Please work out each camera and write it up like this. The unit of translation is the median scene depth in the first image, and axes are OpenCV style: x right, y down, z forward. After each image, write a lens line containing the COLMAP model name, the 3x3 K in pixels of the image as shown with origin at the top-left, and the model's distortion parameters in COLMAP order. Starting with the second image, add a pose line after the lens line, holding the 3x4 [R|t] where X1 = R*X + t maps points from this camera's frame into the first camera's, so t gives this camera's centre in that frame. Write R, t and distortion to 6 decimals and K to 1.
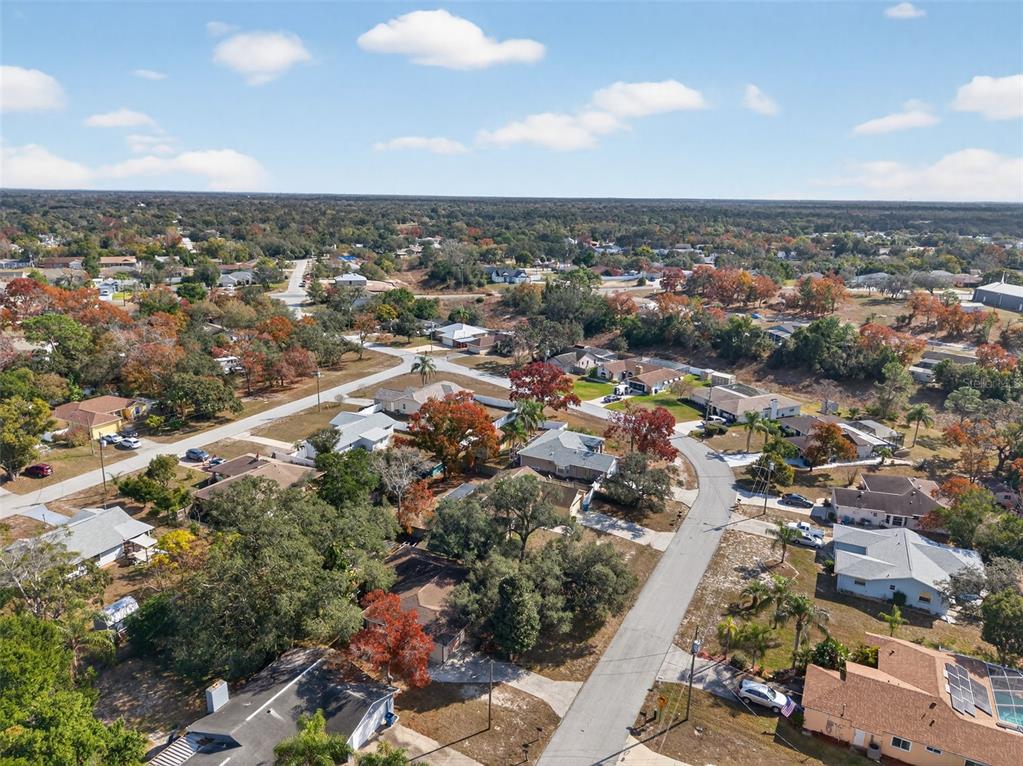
lens RADIAL K [[666.3, 0, 511.5], [0, 666.3, 383.0], [0, 0, 1]] dist [0.019958, -0.018299]
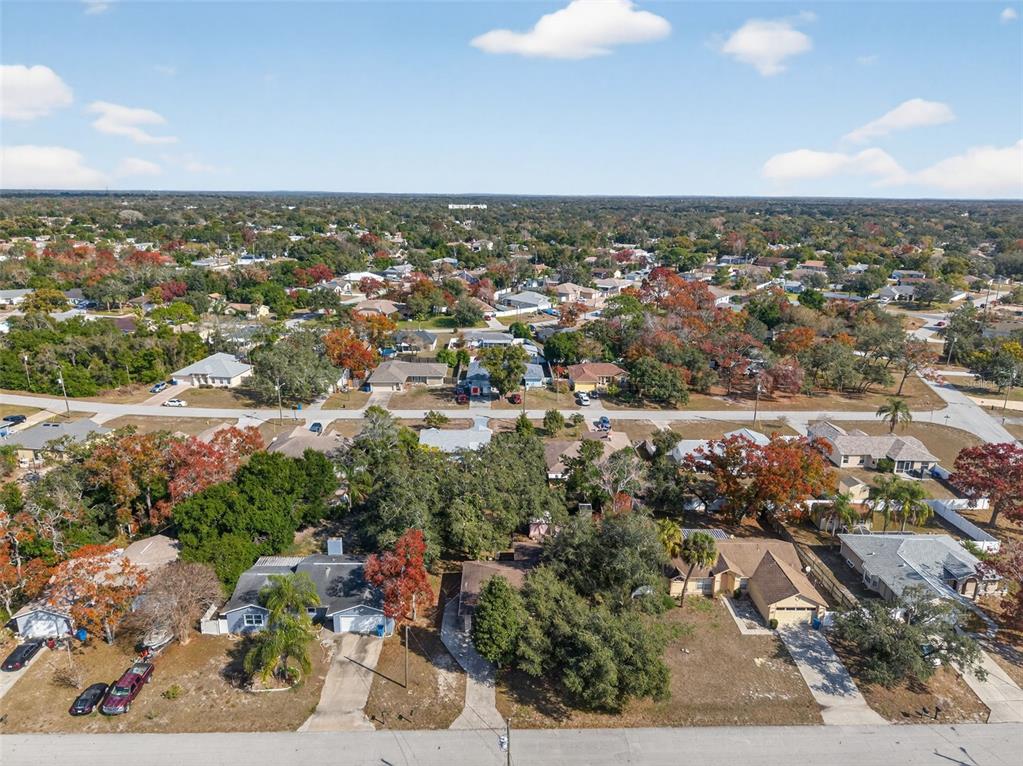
lens RADIAL K [[666.3, 0, 511.5], [0, 666.3, 383.0], [0, 0, 1]] dist [0.019958, -0.018299]
pose [[0.473927, 0.220420, -0.852531, 0.545295], [-0.232932, 0.965058, 0.120025, -0.078015], [0.849197, 0.141699, 0.508710, 0.337515]]
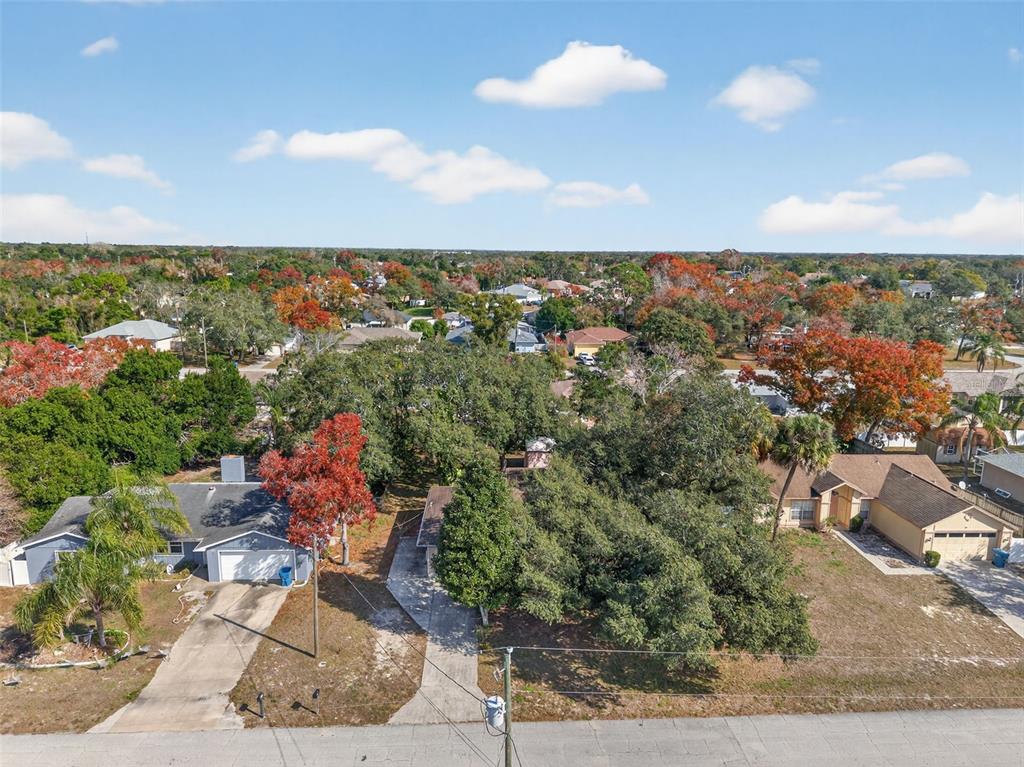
lens RADIAL K [[667.0, 0, 512.0], [0, 667.0, 383.5], [0, 0, 1]] dist [0.019958, -0.018299]
pose [[0.495052, 0.150703, -0.855694, 0.334812], [-0.230995, 0.972229, 0.037587, 0.139542], [0.837595, 0.179054, 0.516115, 0.508028]]
